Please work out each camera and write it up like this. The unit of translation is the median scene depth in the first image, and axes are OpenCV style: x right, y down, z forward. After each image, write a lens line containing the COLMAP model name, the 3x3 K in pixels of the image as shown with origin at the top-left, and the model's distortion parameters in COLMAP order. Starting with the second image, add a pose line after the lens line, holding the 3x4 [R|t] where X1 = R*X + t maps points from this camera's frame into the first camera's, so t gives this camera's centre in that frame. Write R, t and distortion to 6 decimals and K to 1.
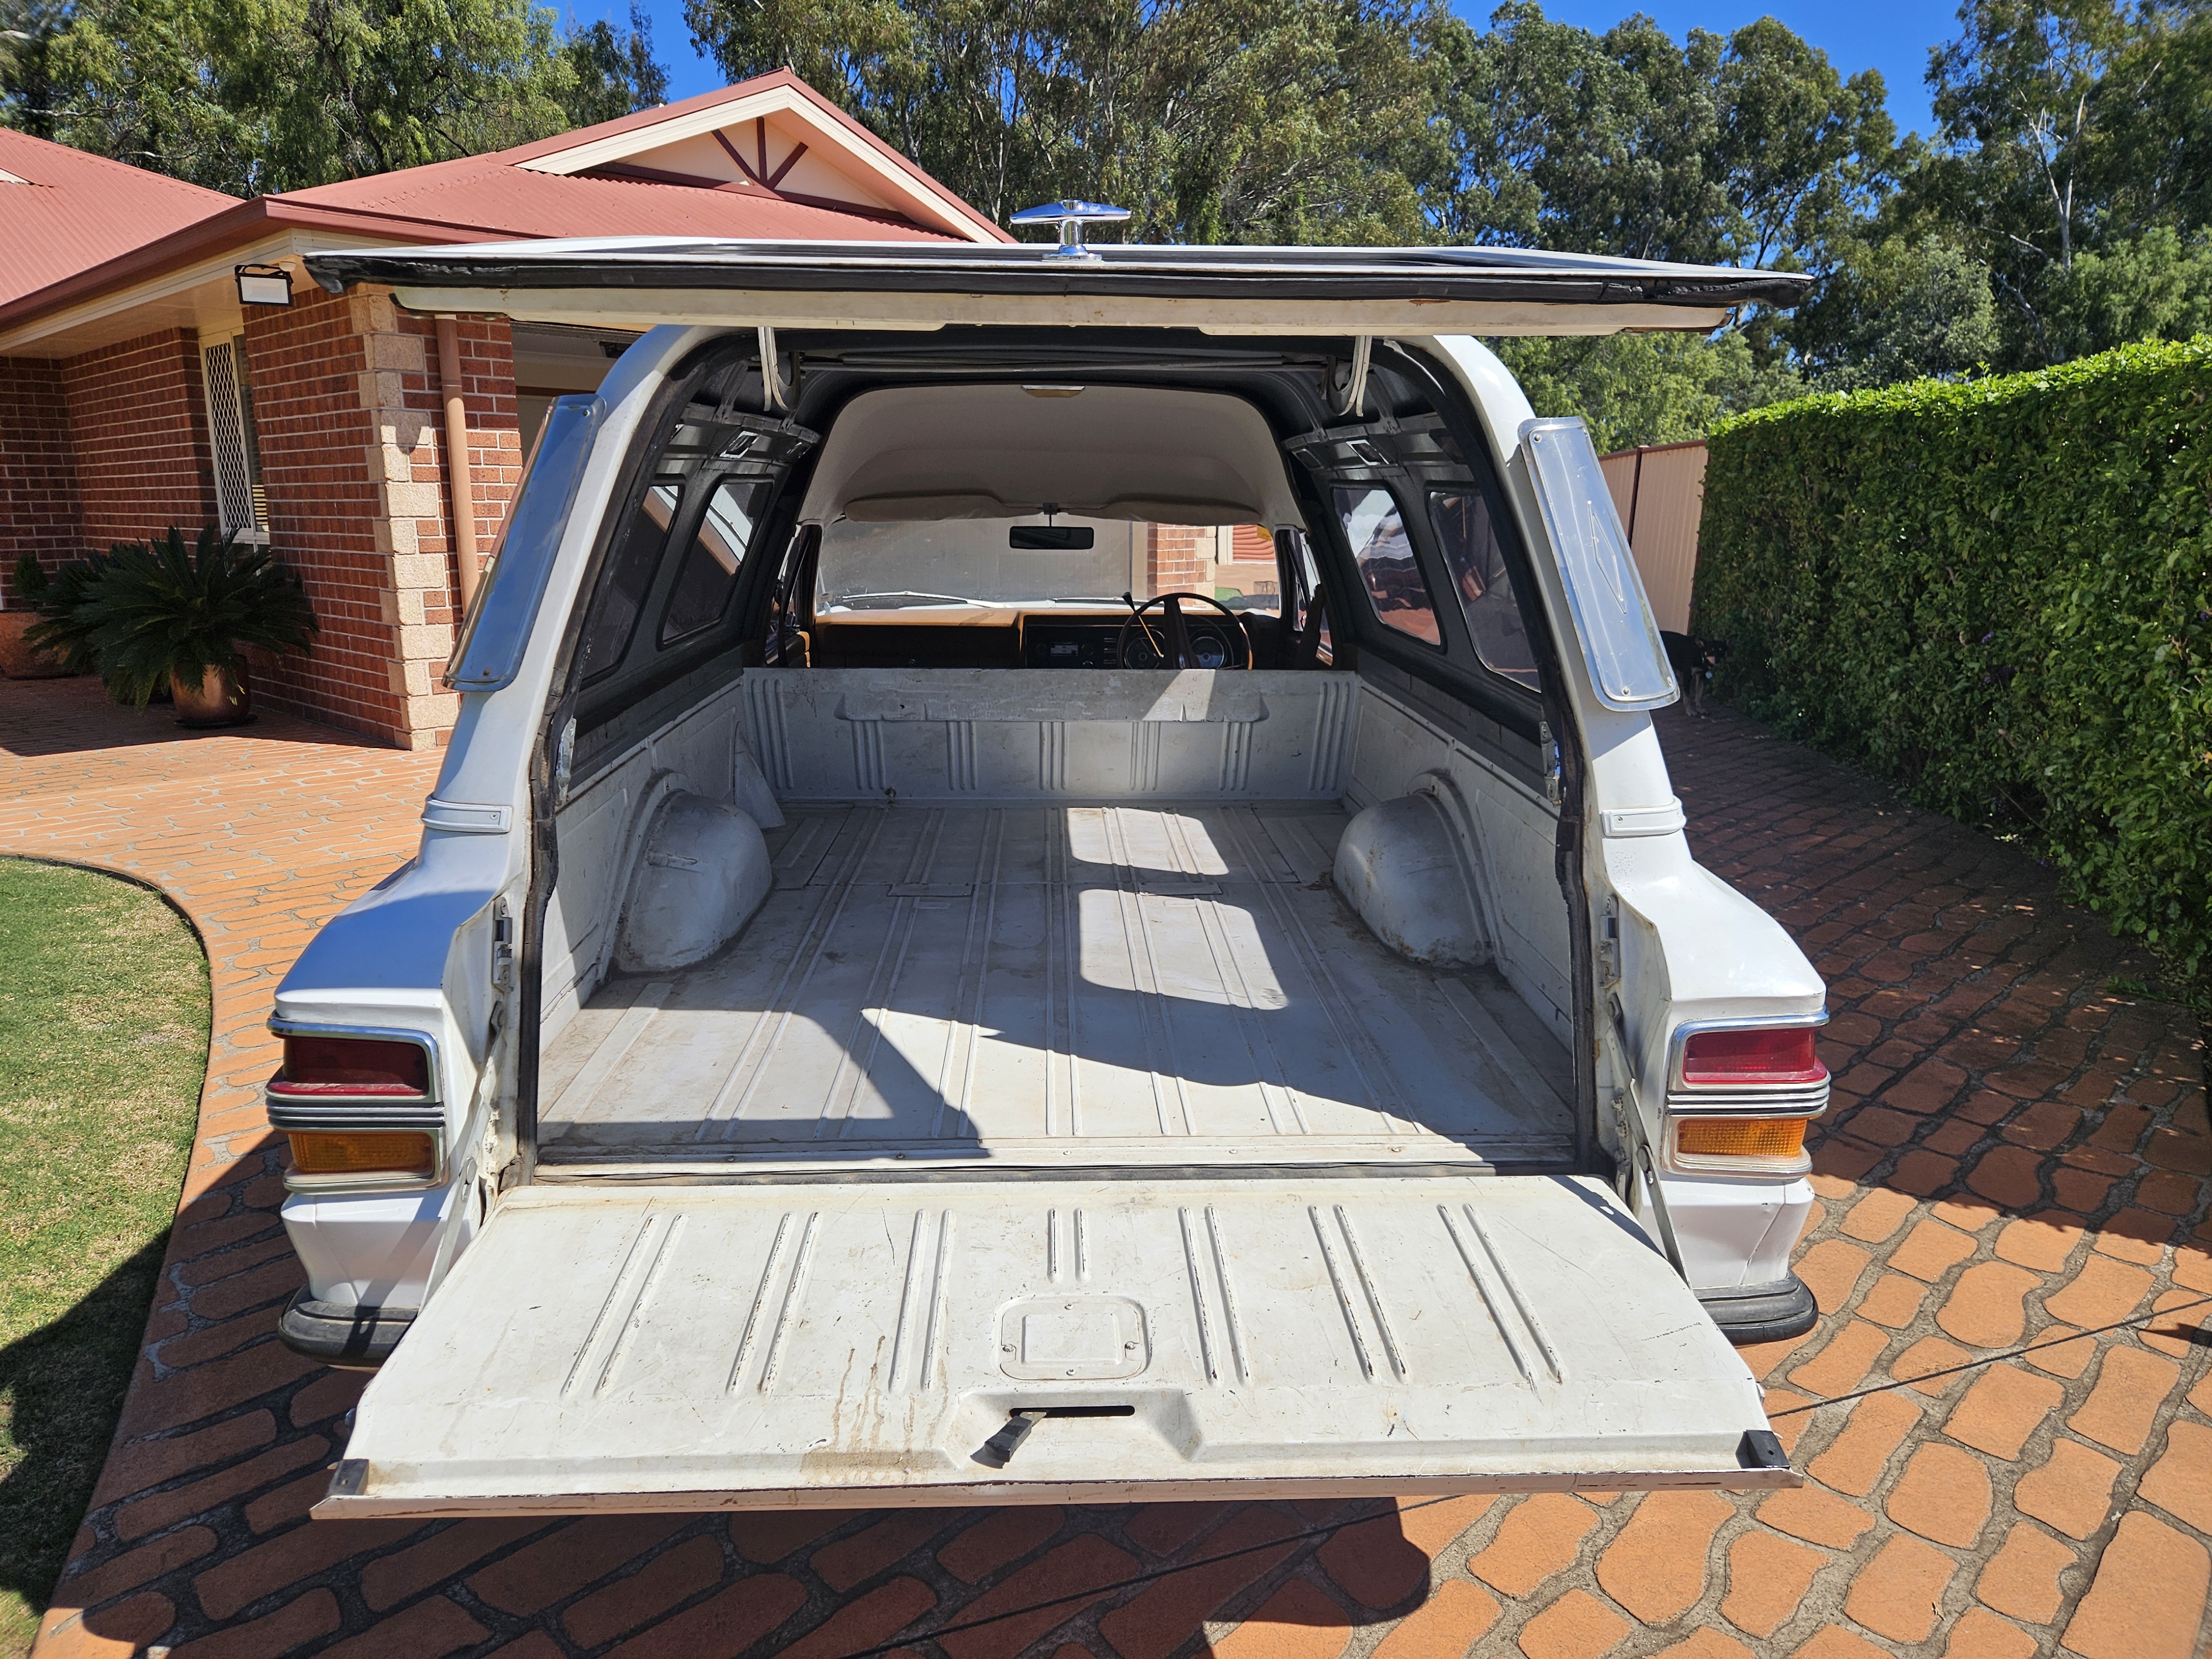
lens RADIAL K [[1504.7, 0, 1106.0], [0, 1504.7, 829.5], [0, 0, 1]] dist [0.062343, -0.047680]
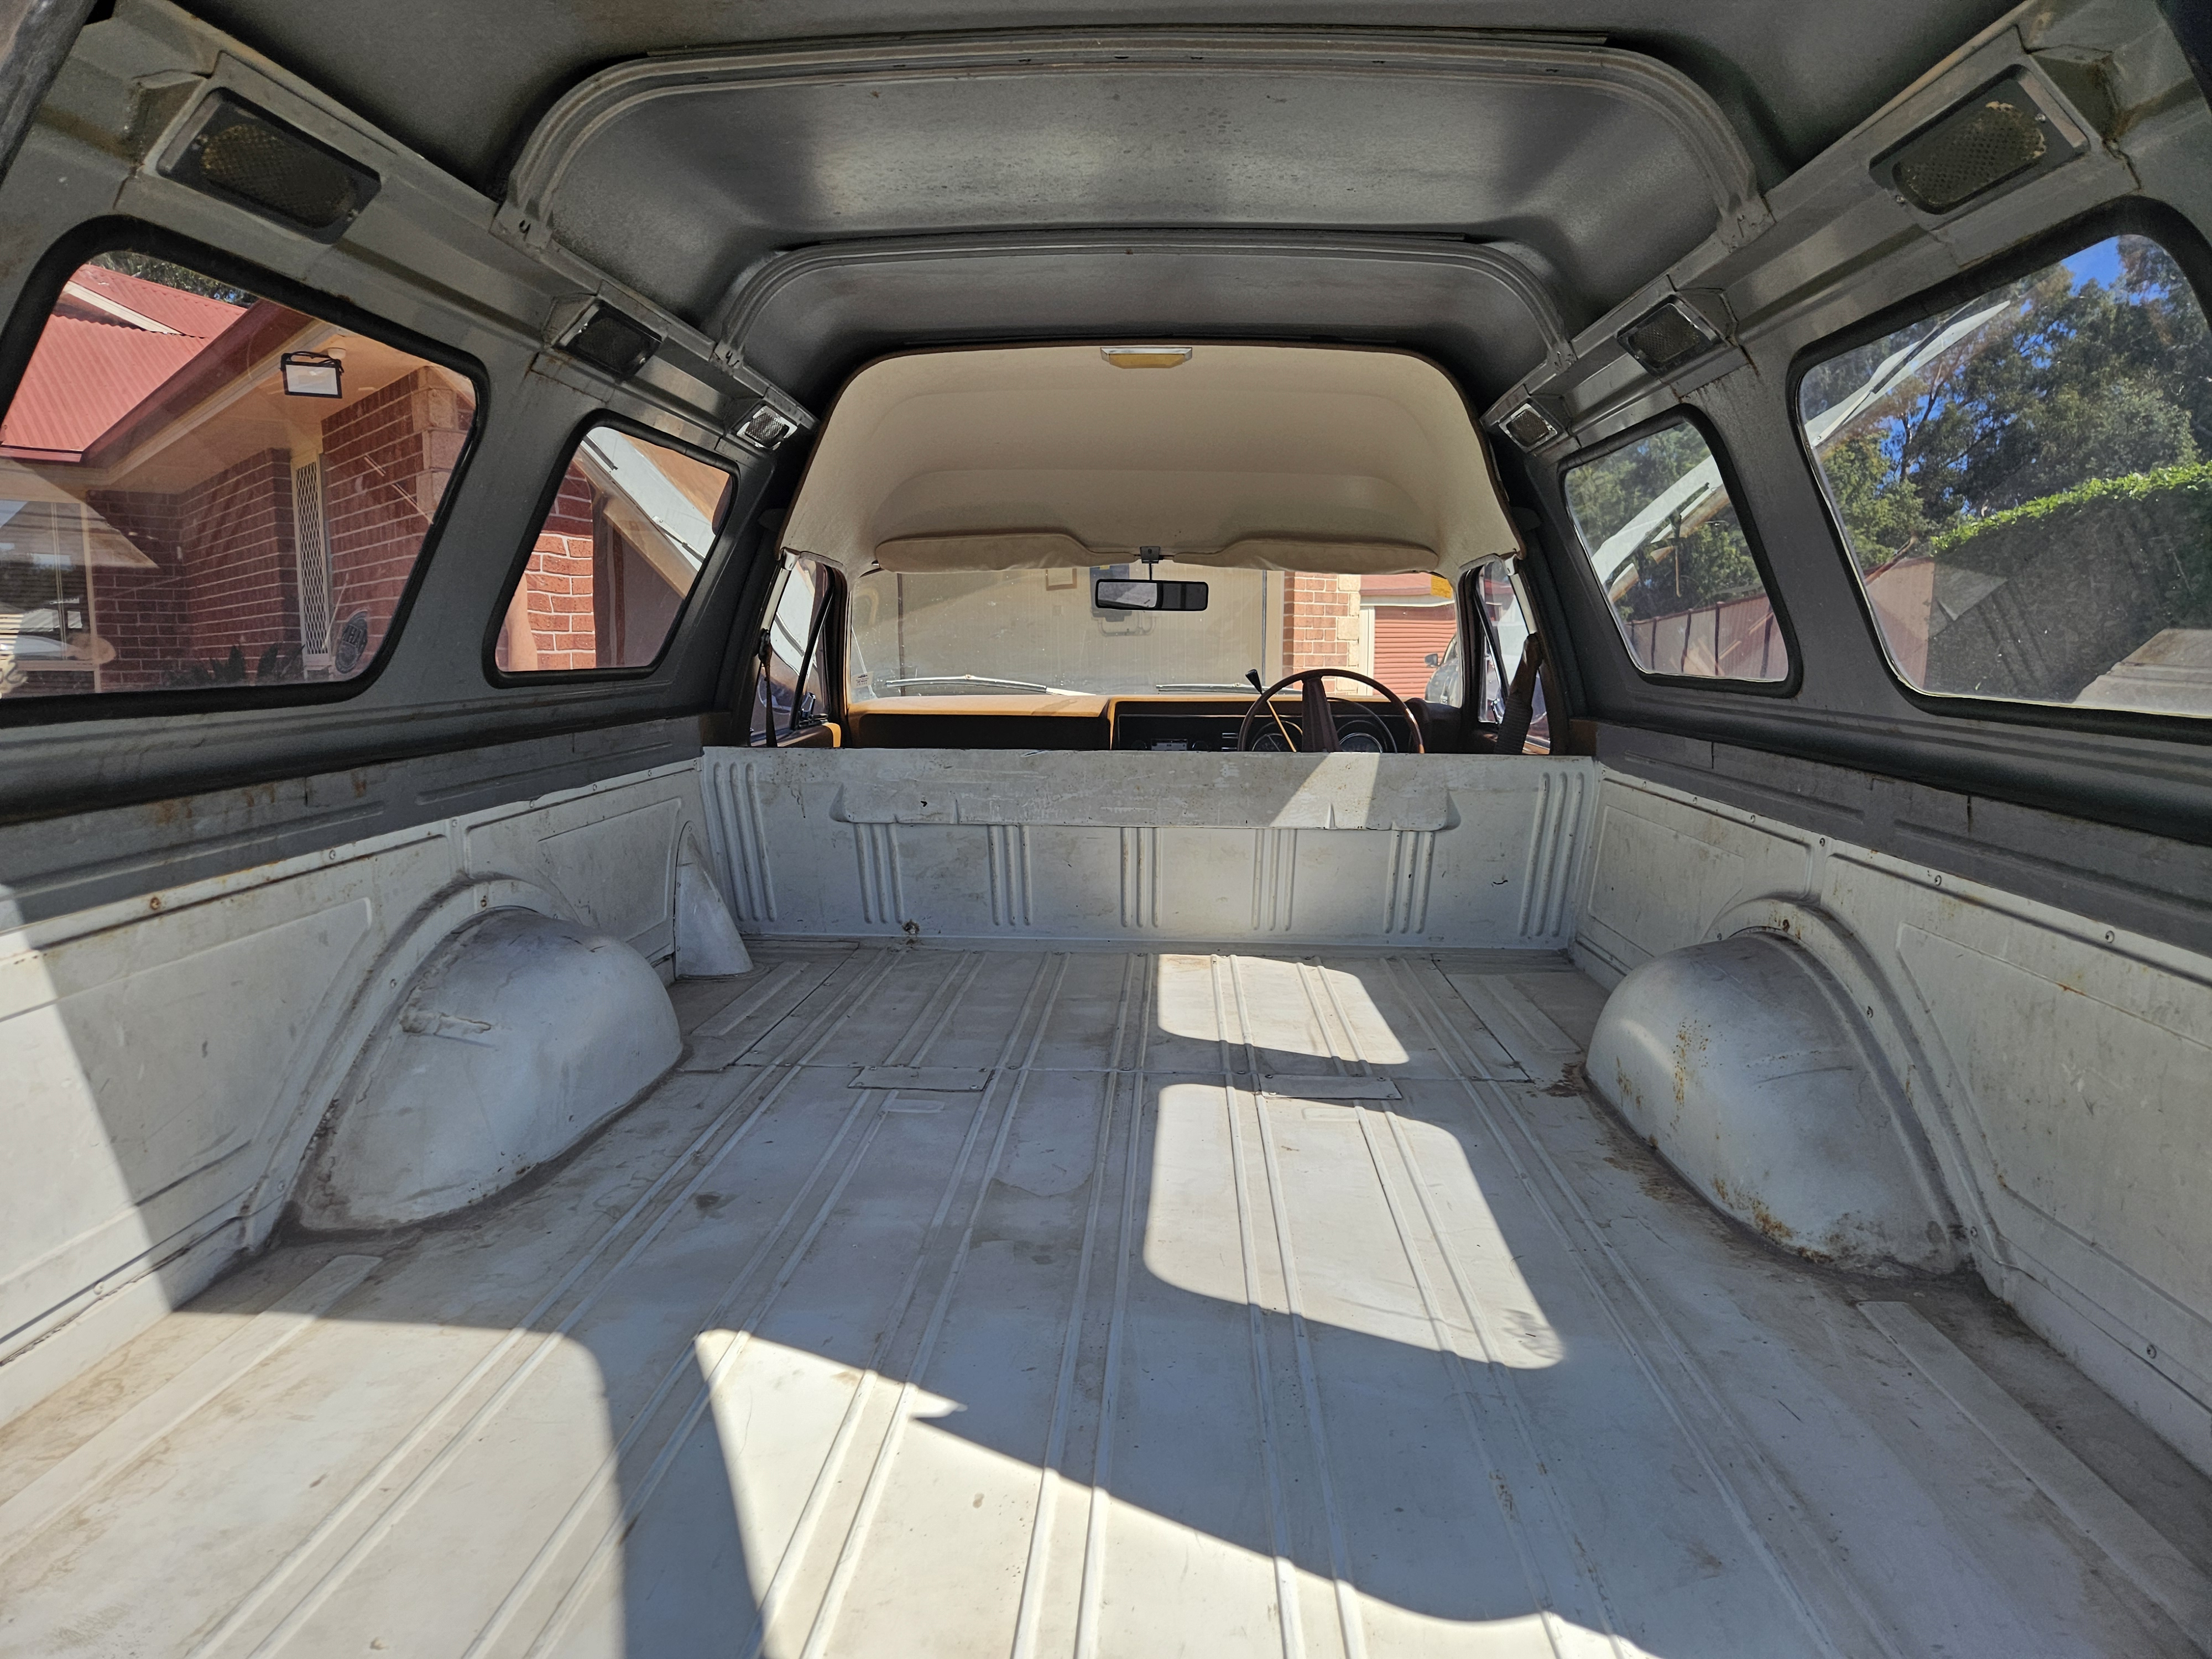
lens RADIAL K [[1504.7, 0, 1106.0], [0, 1504.7, 829.5], [0, 0, 1]] dist [0.062343, -0.047680]
pose [[0.996014, 0.010574, -0.088570, 0.010726], [-0.019951, 0.994201, -0.105671, 0.002111], [0.086939, 0.107016, 0.990449, 0.325200]]
